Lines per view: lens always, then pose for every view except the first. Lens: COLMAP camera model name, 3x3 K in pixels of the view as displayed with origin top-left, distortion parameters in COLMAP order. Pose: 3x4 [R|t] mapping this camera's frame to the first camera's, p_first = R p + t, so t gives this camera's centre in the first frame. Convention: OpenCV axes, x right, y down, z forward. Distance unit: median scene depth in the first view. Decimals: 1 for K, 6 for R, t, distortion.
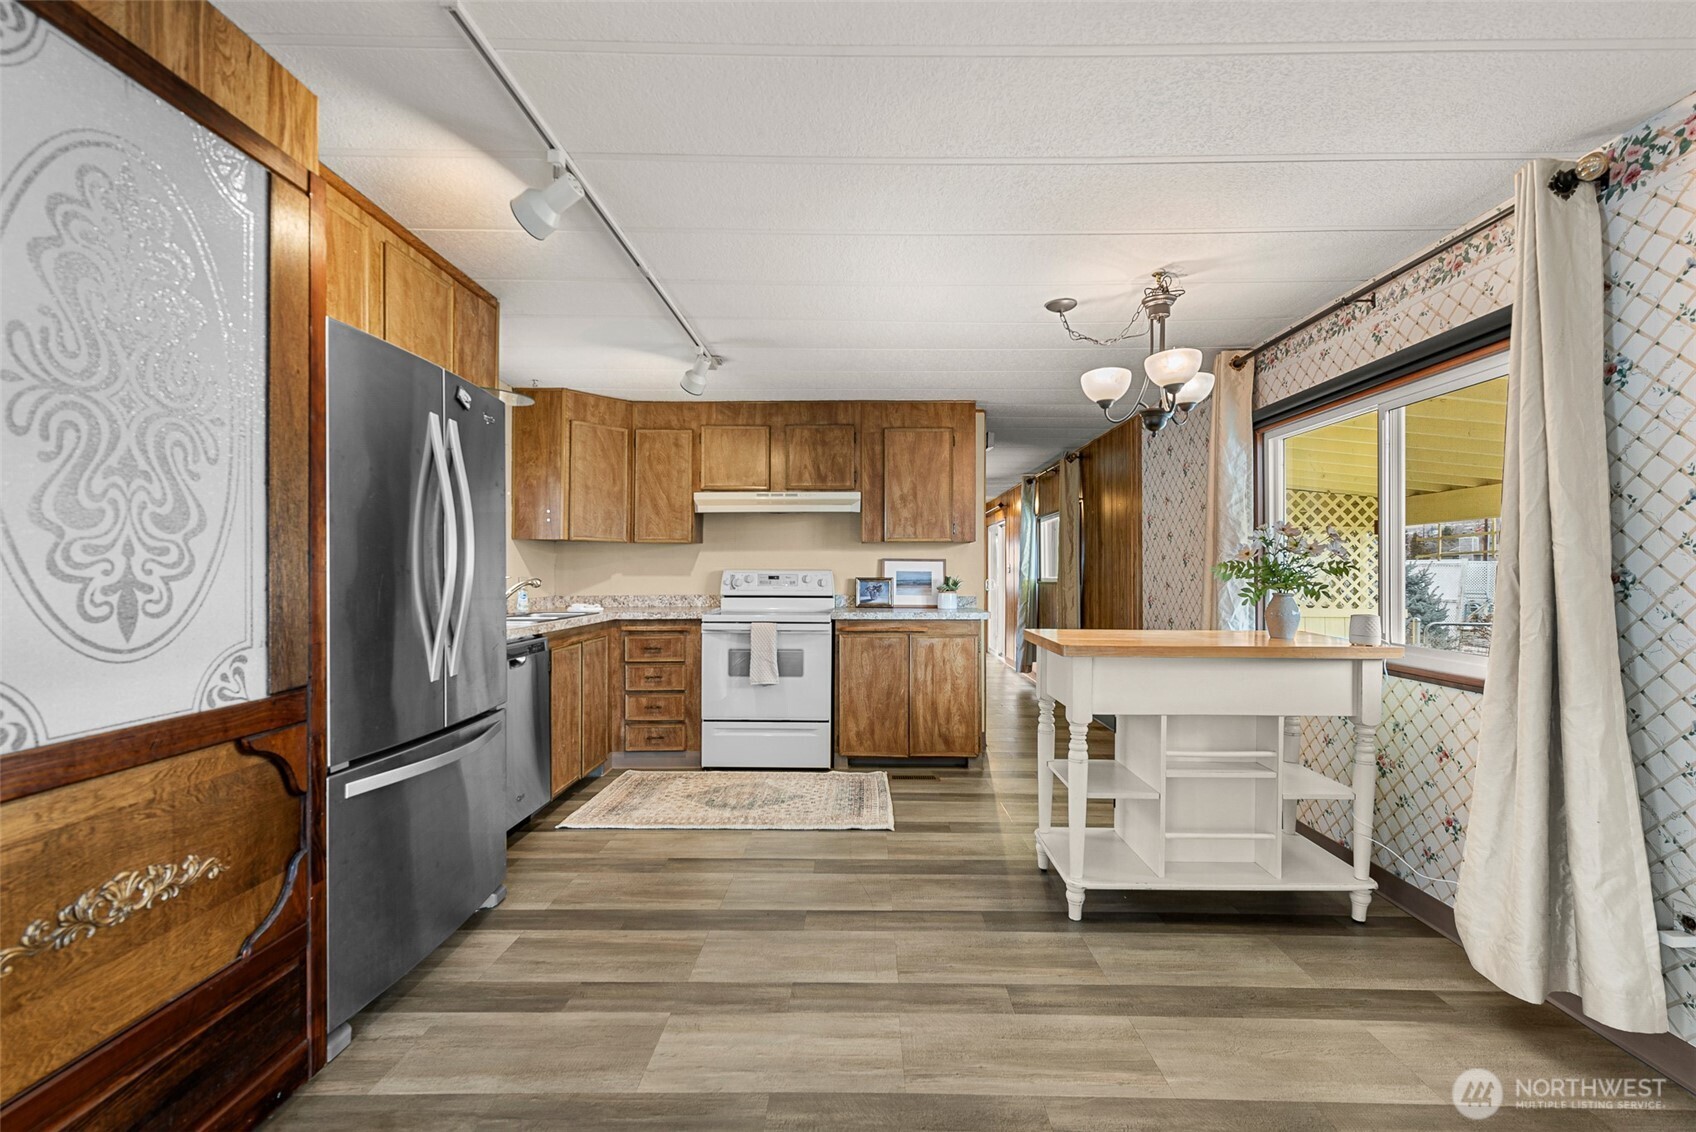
lens RADIAL K [[742.3, 0, 846.9], [0, 742.3, 569.1], [0, 0, 1]] dist [-0.001393, -0.000157]
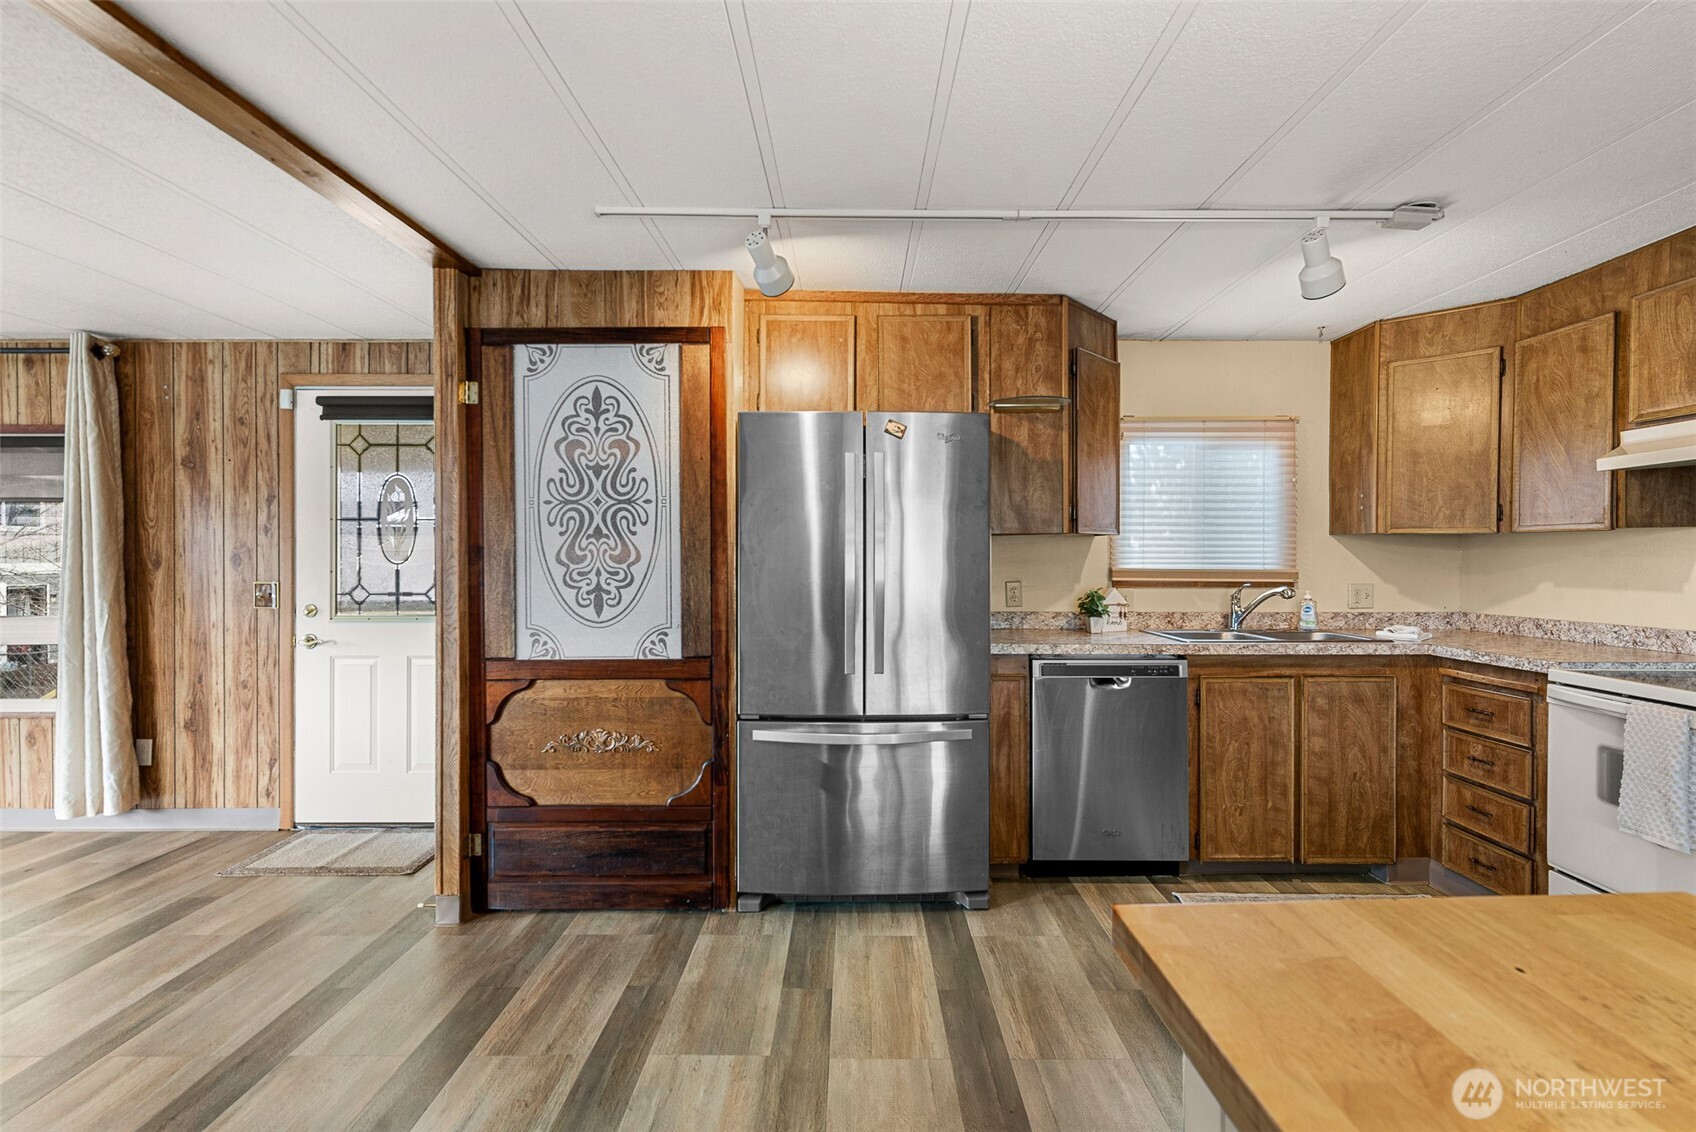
lens RADIAL K [[731.7, 0, 861.9], [0, 731.7, 561.9], [0, 0, 1]] dist [-0.000013, -0.000095]
pose [[0.016592, 0.004755, -0.999851, 0.894429], [0.004966, 0.999976, 0.004838, -0.053082], [0.999850, -0.005045, 0.016568, 1.407915]]
